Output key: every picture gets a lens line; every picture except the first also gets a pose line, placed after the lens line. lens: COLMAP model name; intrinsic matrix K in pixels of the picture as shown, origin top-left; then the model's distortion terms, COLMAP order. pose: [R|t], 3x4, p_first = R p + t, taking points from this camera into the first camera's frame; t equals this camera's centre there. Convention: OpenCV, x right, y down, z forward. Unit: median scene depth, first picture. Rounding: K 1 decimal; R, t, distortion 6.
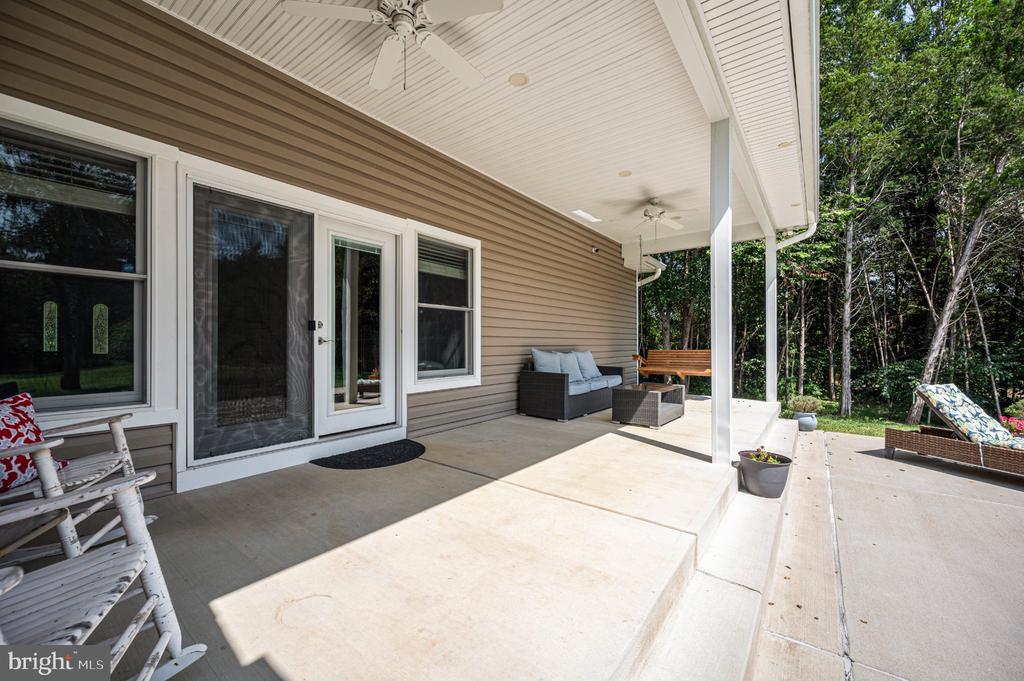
lens RADIAL K [[412.3, 0, 497.1], [0, 412.3, 344.5], [0, 0, 1]] dist [-0.000528, -0.000096]
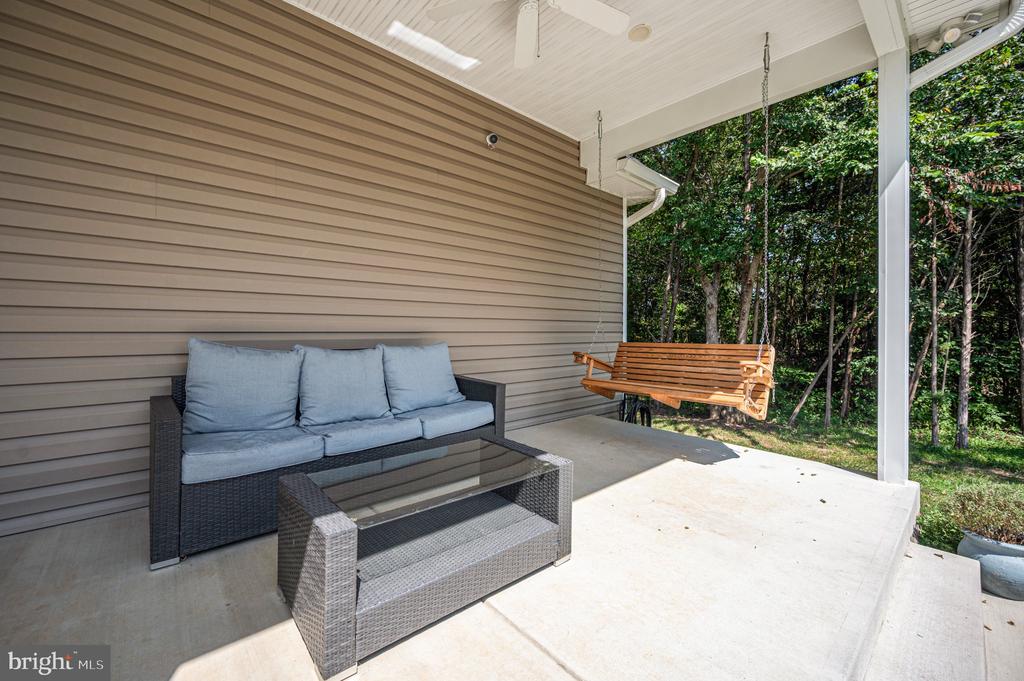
lens RADIAL K [[423.9, 0, 512.6], [0, 423.9, 325.4], [0, 0, 1]] dist [0.000583, 0.000251]
pose [[0.986455, 0.007622, -0.163853, 0.198568], [-0.008974, 0.999932, -0.007508, -0.001086], [0.163785, 0.008877, 0.986456, 0.288352]]
